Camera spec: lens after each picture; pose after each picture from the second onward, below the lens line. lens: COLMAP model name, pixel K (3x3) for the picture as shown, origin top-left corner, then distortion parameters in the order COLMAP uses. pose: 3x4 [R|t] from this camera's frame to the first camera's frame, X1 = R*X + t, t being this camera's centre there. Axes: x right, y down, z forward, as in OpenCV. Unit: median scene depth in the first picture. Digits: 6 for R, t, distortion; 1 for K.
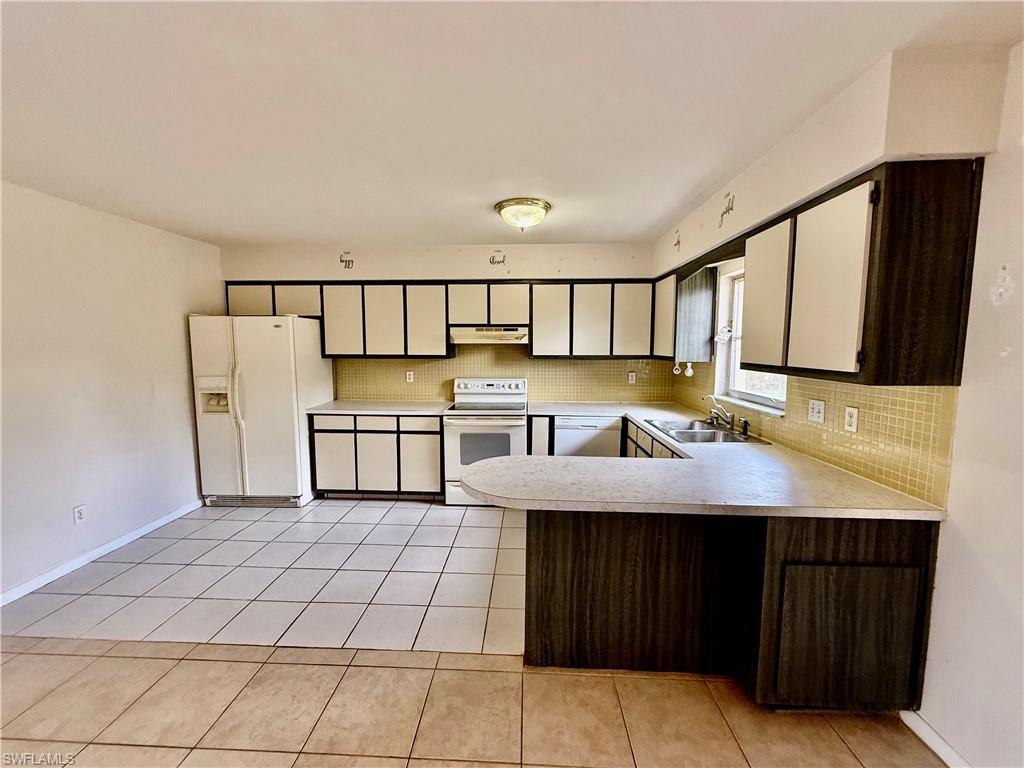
lens RADIAL K [[407.7, 0, 509.7], [0, 407.7, 383.3], [0, 0, 1]] dist [-0.000020, -0.000289]
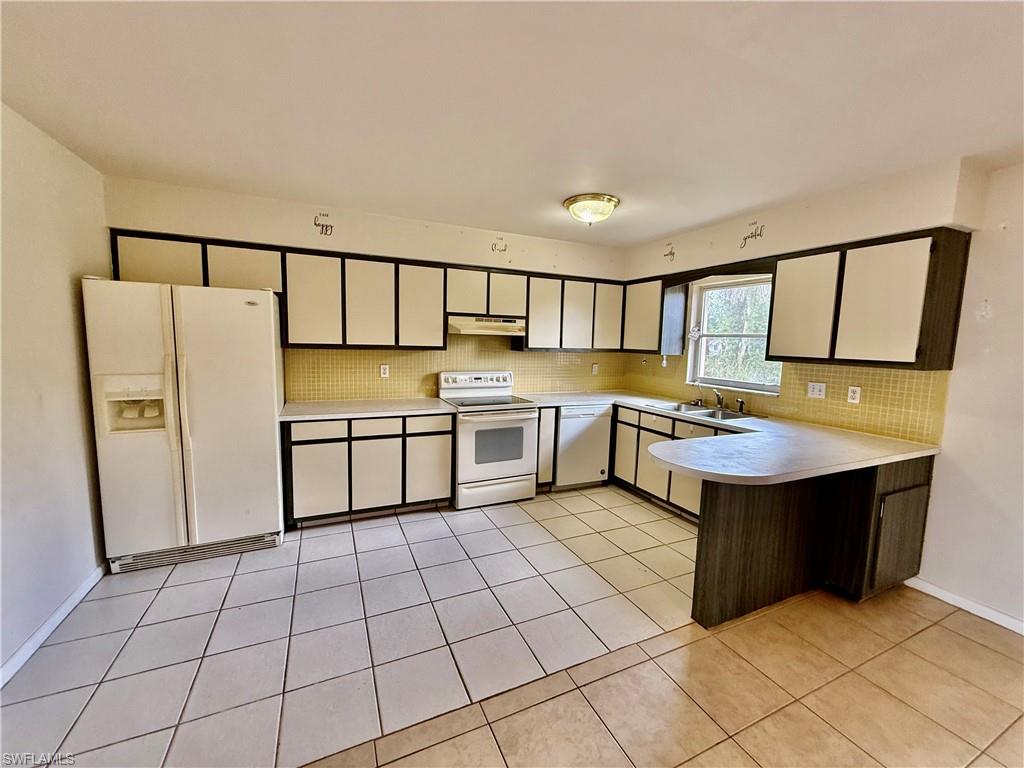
lens RADIAL K [[407.7, 0, 509.7], [0, 407.7, 383.3], [0, 0, 1]] dist [-0.000020, -0.000289]
pose [[0.888756, -0.028389, 0.457500, -0.463193], [0.020120, 0.999534, 0.022939, -0.005289], [-0.457939, -0.011182, 0.888913, 0.134083]]
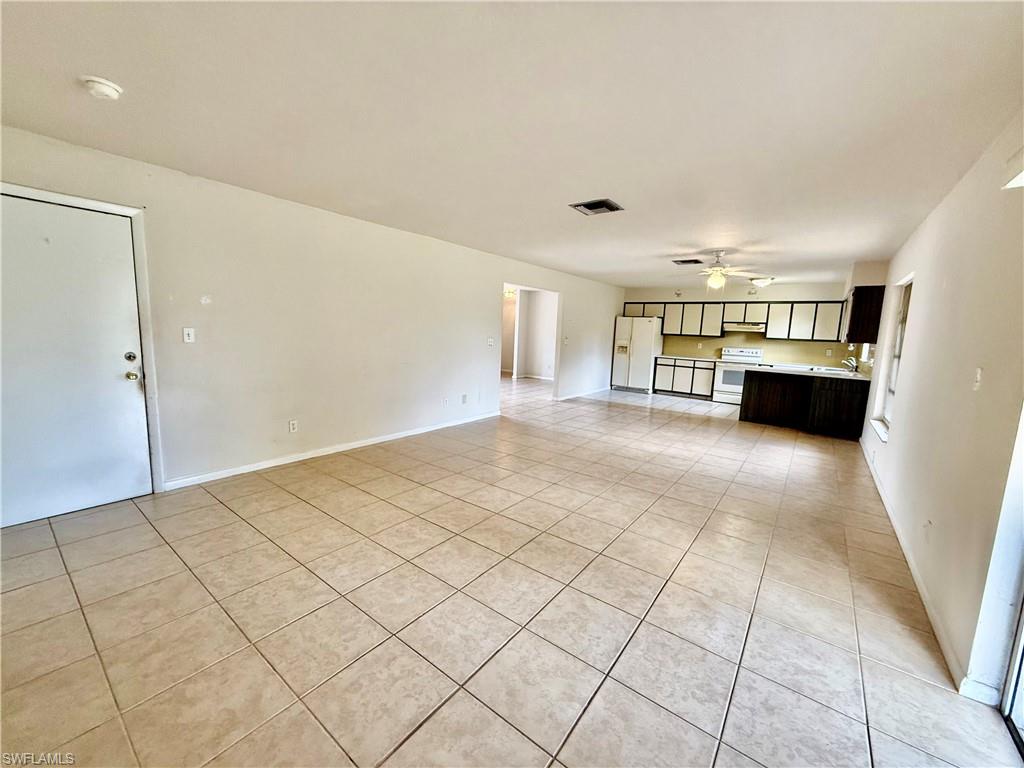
lens RADIAL K [[407.7, 0, 509.7], [0, 407.7, 383.3], [0, 0, 1]] dist [-0.000020, -0.000289]
pose [[0.824259, 0.106282, -0.556149, 0.165896], [-0.092728, 0.994302, 0.052584, 0.183539], [0.558569, 0.008228, 0.829417, -1.527145]]
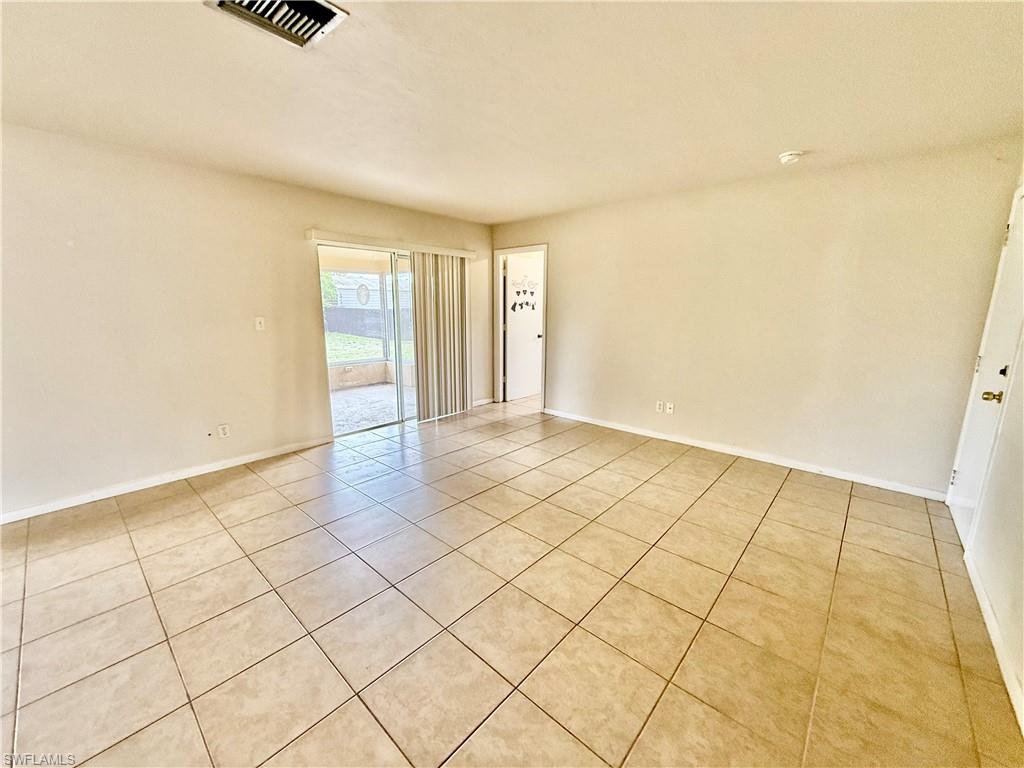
lens RADIAL K [[407.7, 0, 509.7], [0, 407.7, 383.3], [0, 0, 1]] dist [-0.000020, -0.000289]
pose [[-0.775645, -0.124138, 0.618841, -0.672331], [0.055238, 0.963355, 0.262481, 0.070831], [-0.628747, 0.237776, -0.740365, -0.434384]]
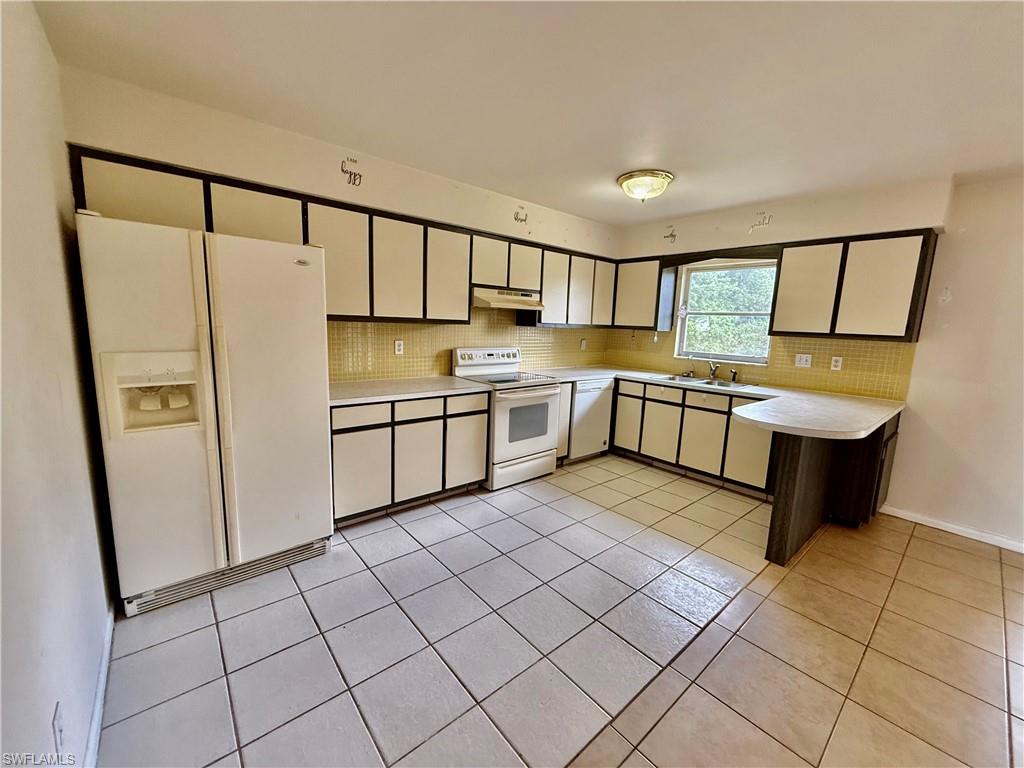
lens RADIAL K [[407.7, 0, 509.7], [0, 407.7, 383.3], [0, 0, 1]] dist [-0.000020, -0.000289]
pose [[0.729891, -0.077382, 0.679170, -0.710257], [0.029118, 0.996190, 0.082209, -0.006470], [-0.682943, -0.040228, 0.729363, 0.337502]]
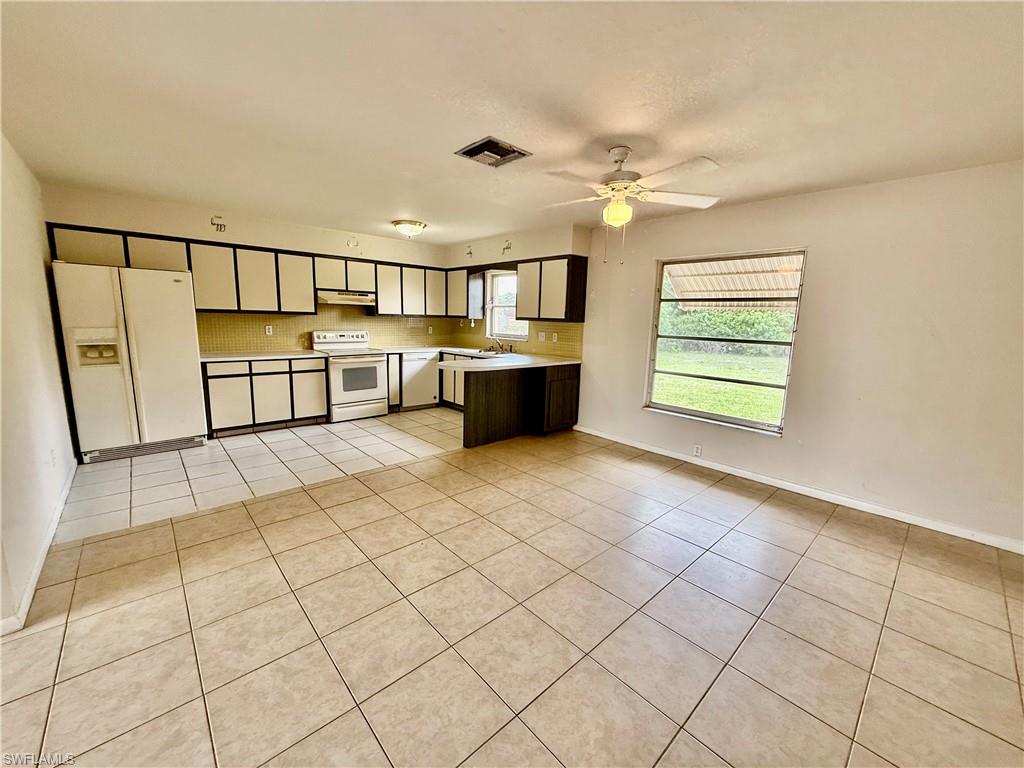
lens RADIAL K [[407.7, 0, 509.7], [0, 407.7, 383.3], [0, 0, 1]] dist [-0.000020, -0.000289]
pose [[0.705928, -0.096840, 0.701632, -0.682881], [0.041800, 0.994579, 0.095217, 0.061149], [-0.707049, -0.037888, 0.706149, -0.380177]]
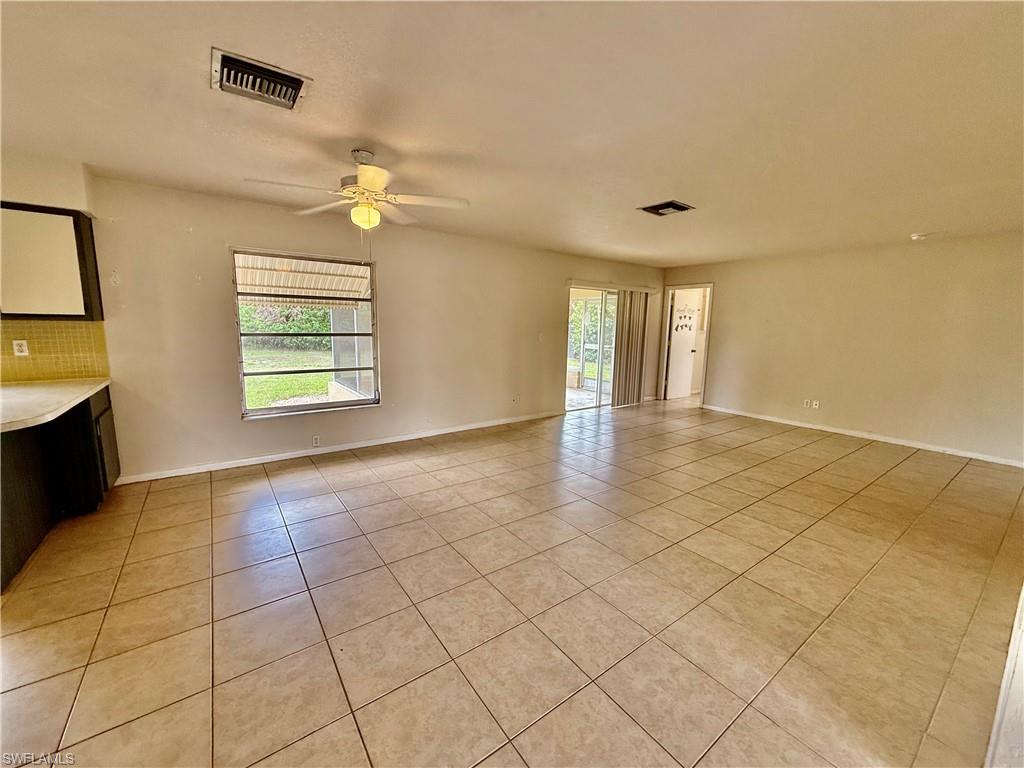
lens RADIAL K [[407.7, 0, 509.7], [0, 407.7, 383.3], [0, 0, 1]] dist [-0.000020, -0.000289]
pose [[-0.623938, -0.128510, 0.770835, -0.776204], [0.055396, 0.976632, 0.207659, 0.000312], [-0.779508, 0.172267, -0.602239, 0.252584]]
